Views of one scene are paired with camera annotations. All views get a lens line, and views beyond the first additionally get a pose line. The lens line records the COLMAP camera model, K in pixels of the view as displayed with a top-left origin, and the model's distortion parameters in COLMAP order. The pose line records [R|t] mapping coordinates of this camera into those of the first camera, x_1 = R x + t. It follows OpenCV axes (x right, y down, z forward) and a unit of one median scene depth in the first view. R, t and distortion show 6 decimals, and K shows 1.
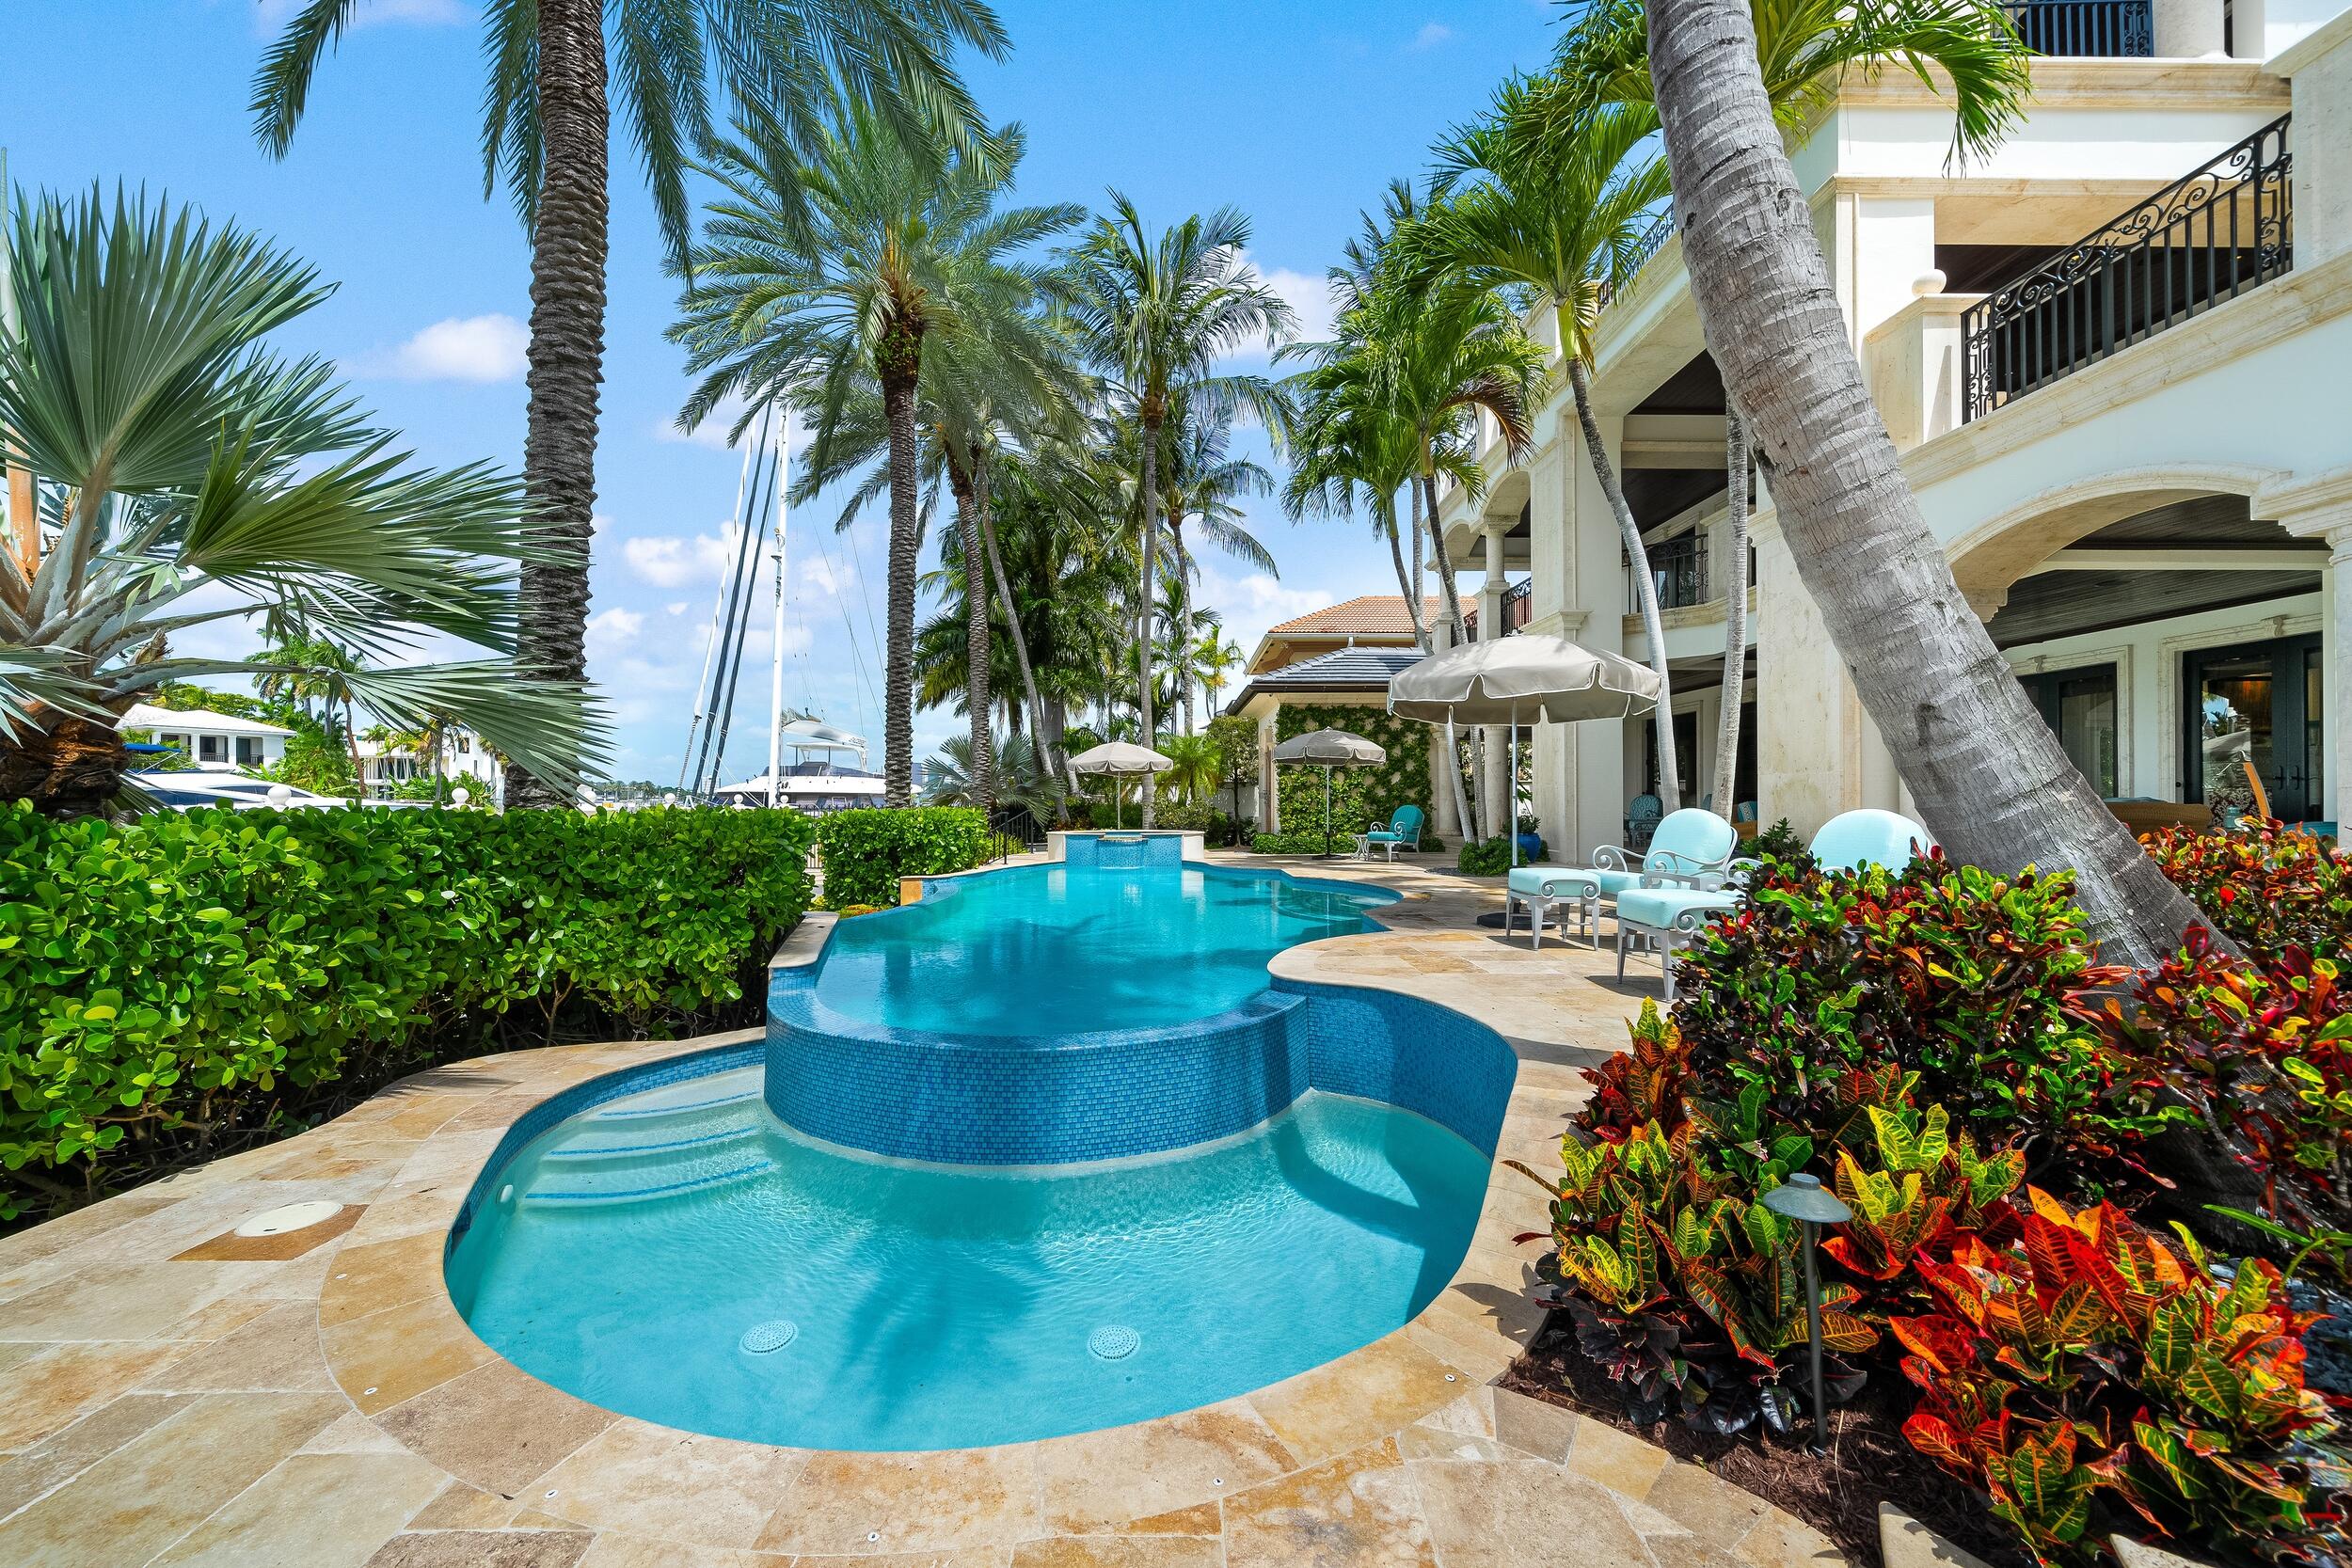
lens RADIAL K [[899.4, 0, 1177.4], [0, 899.4, 801.0], [0, 0, 1]] dist [0.000220, 0.000047]
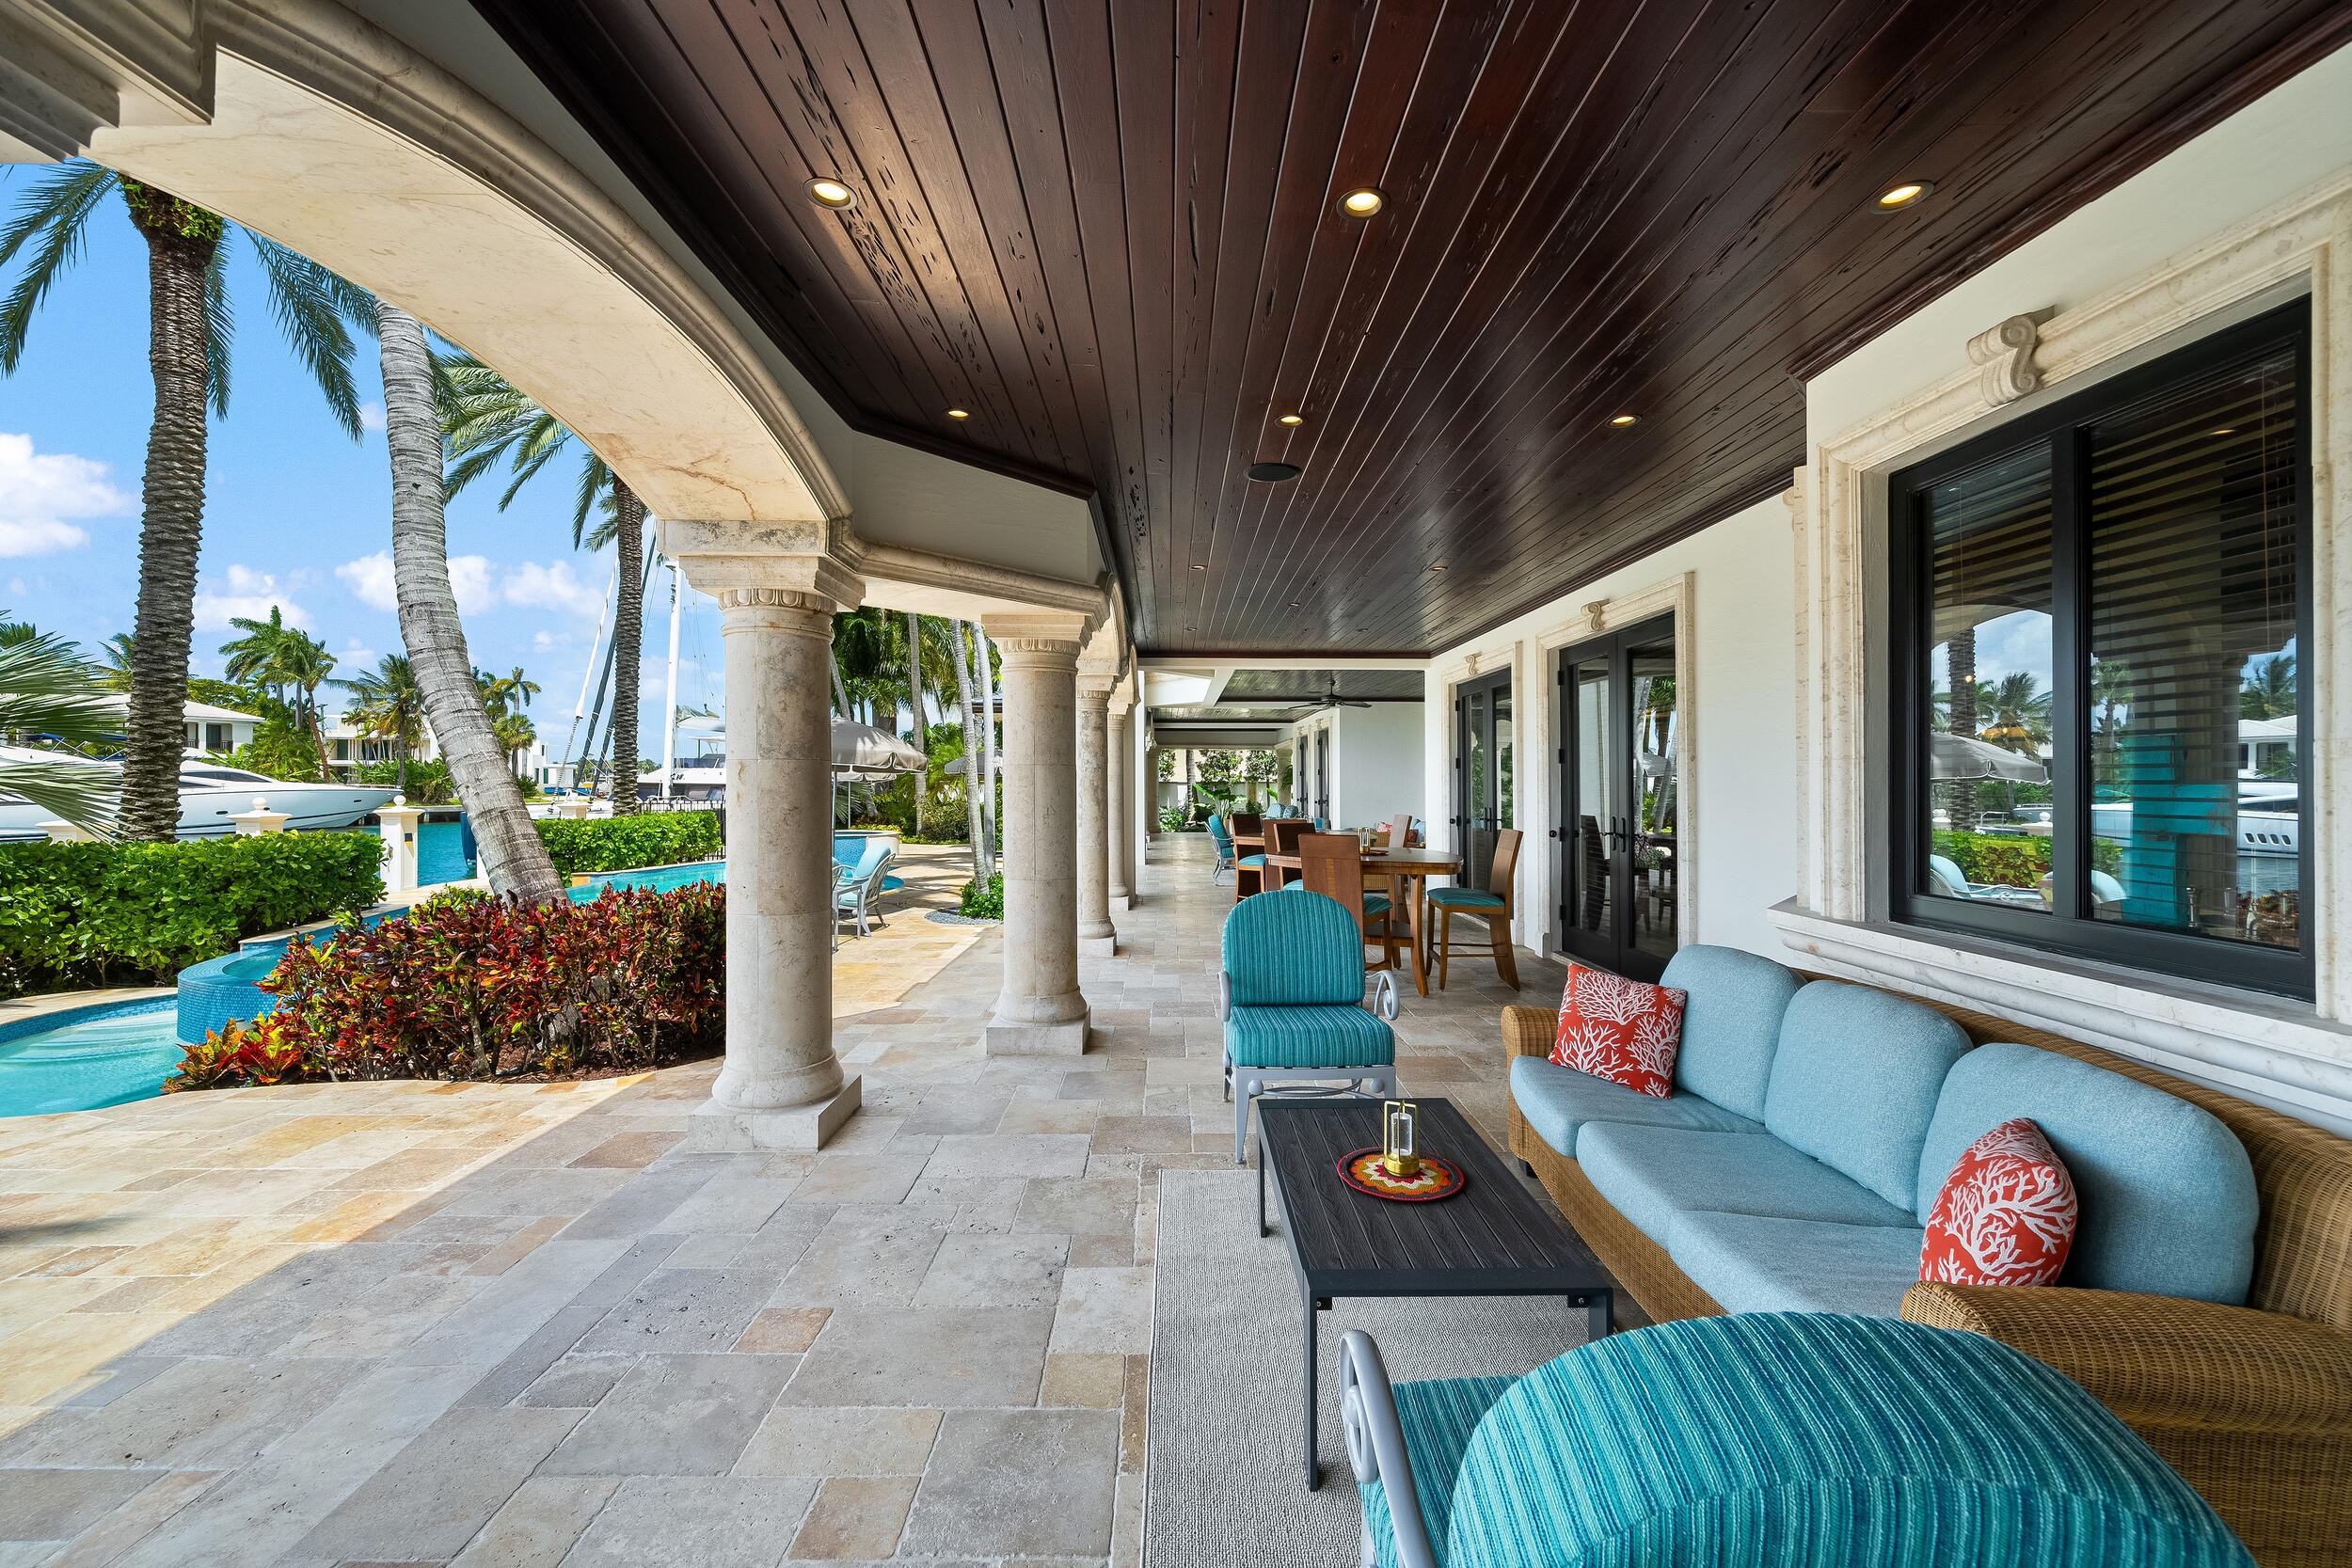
lens RADIAL K [[902.6, 0, 1171.9], [0, 902.6, 782.1], [0, 0, 1]] dist [-0.000040, 0.000046]
pose [[0.999894, 0.005478, -0.013486, 0.439754], [-0.005451, 0.999983, 0.002000, -0.041054], [0.013496, -0.001926, 0.999907, -0.210940]]
